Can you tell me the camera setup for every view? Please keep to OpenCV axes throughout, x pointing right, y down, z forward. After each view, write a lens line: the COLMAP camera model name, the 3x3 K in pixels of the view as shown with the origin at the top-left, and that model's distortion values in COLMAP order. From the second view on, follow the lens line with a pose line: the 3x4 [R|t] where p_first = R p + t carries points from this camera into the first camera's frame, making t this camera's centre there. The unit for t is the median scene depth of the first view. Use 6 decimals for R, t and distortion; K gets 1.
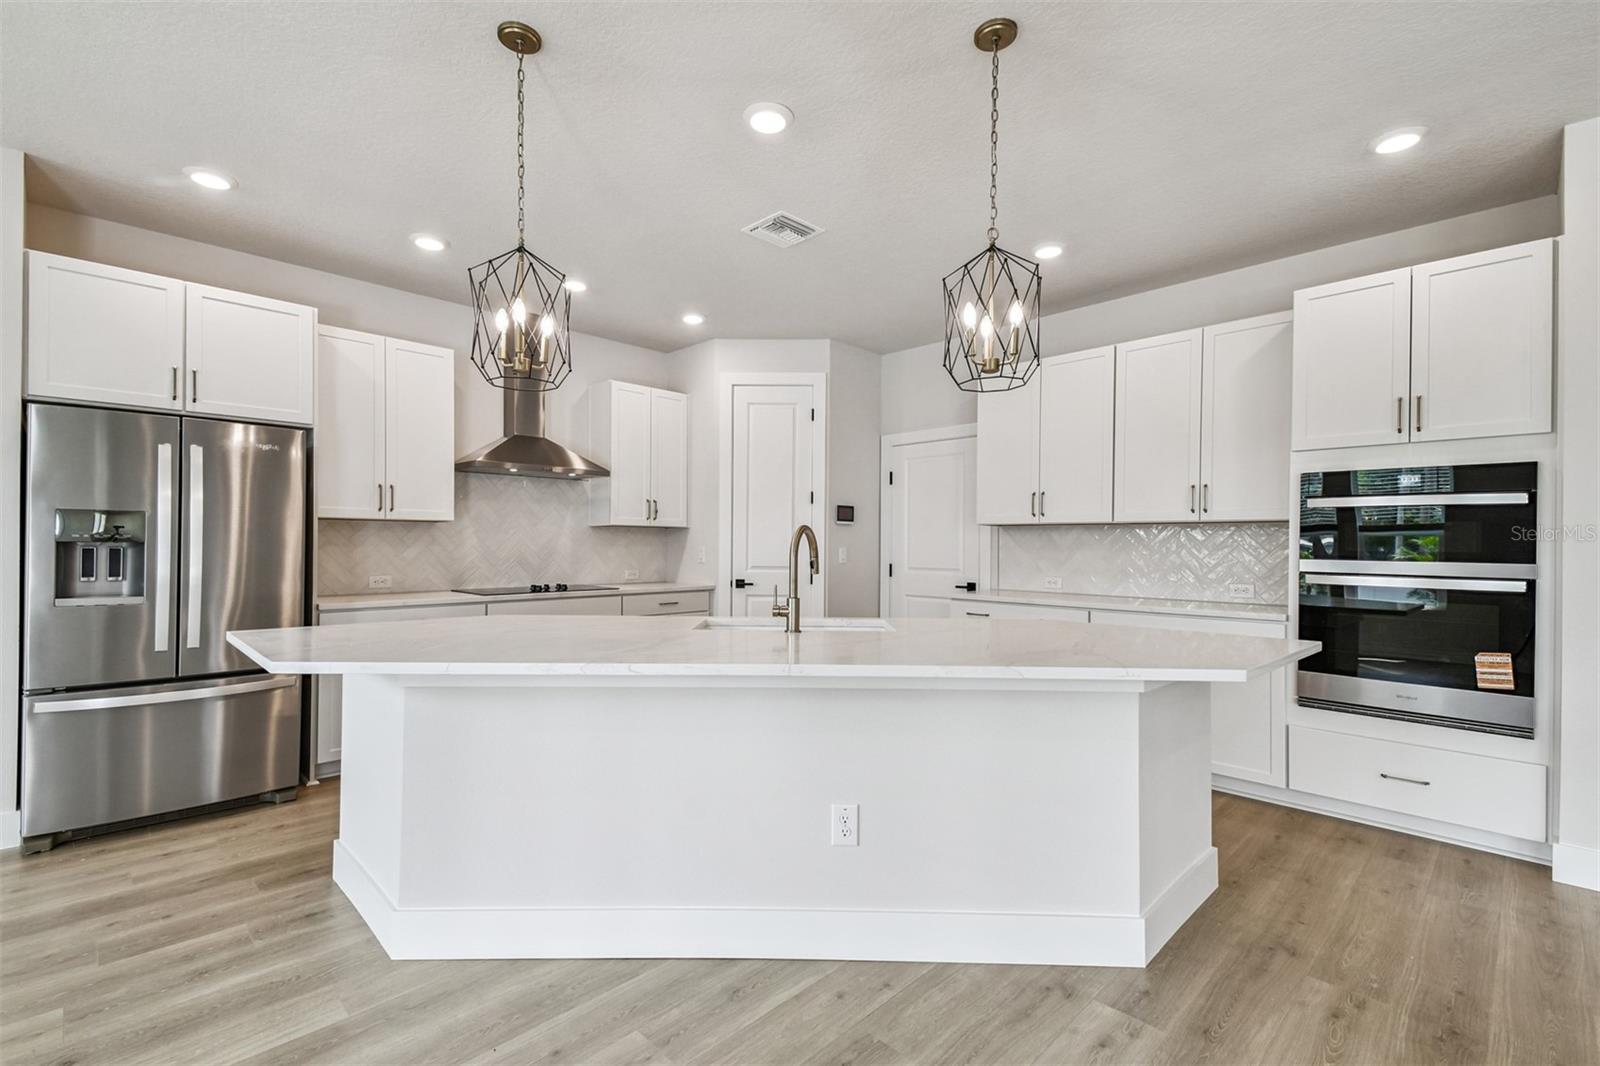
lens RADIAL K [[718.1, 0, 782.5], [0, 718.1, 542.2], [0, 0, 1]] dist [0.048100, -0.019778]
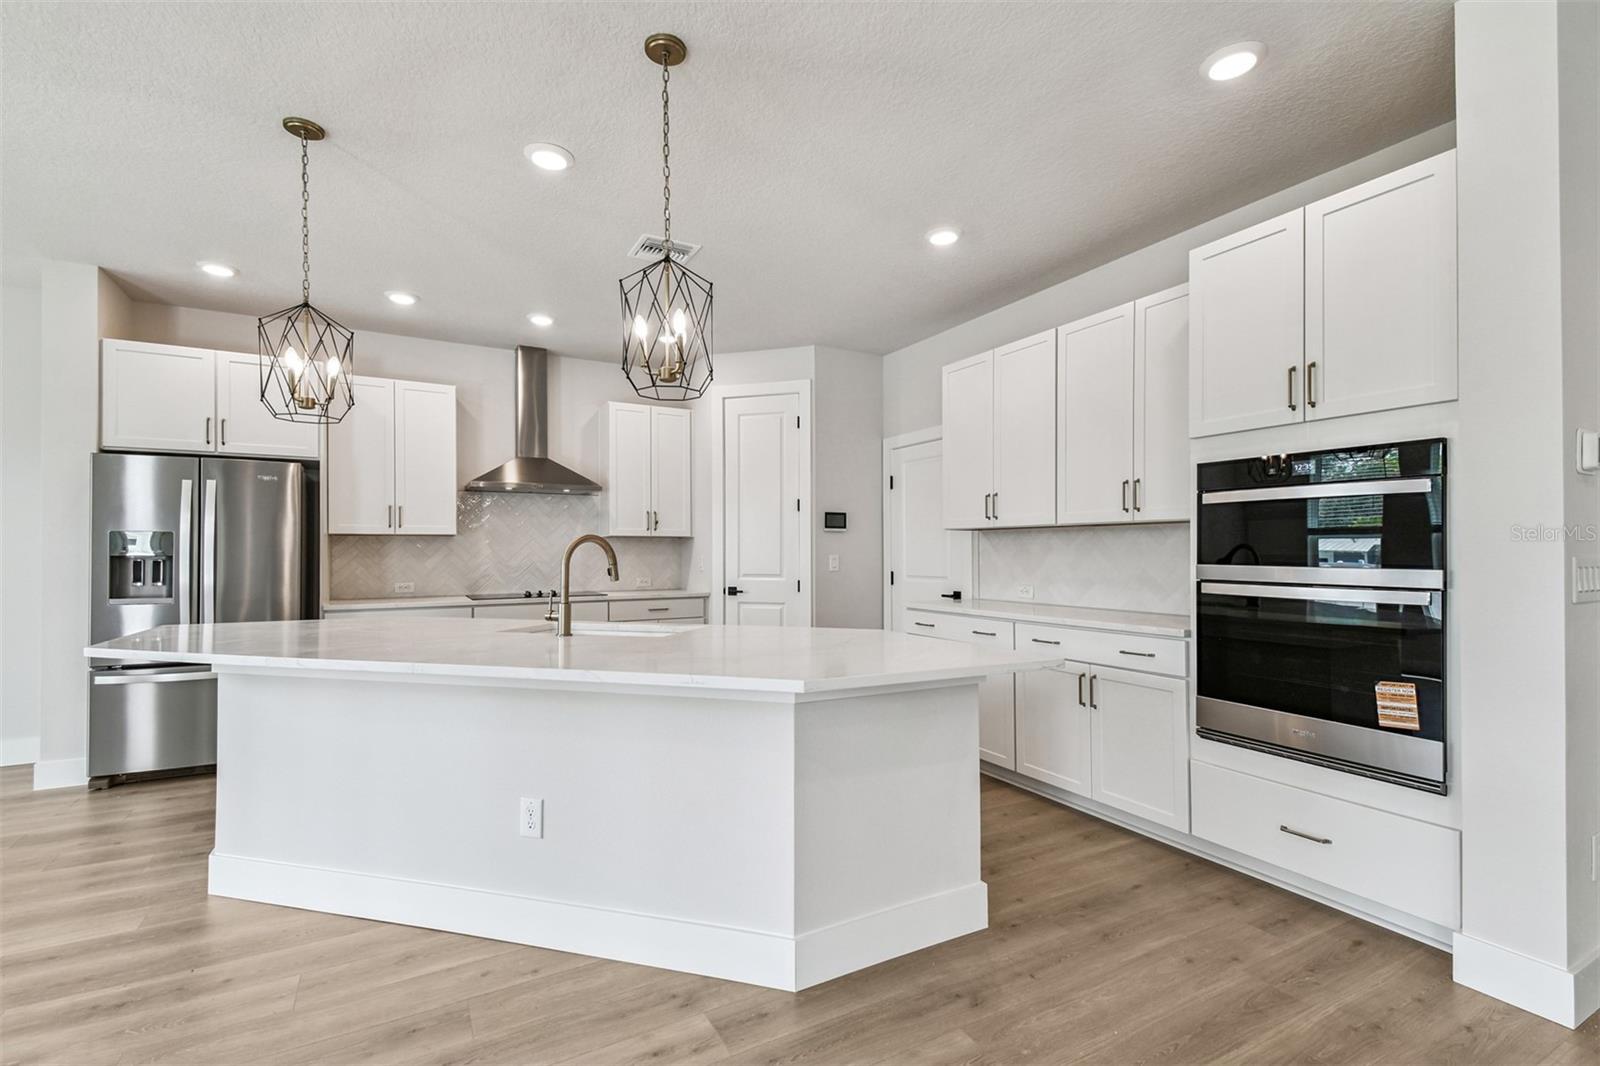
lens RADIAL K [[724.6, 0, 793.9], [0, 724.6, 548.5], [0, 0, 1]] dist [0.050047, -0.020422]
pose [[0.959896, -0.010875, -0.280147, 0.496956], [0.010164, 0.999940, -0.003991, 0.003084], [0.280173, 0.000983, 0.959949, 0.049890]]
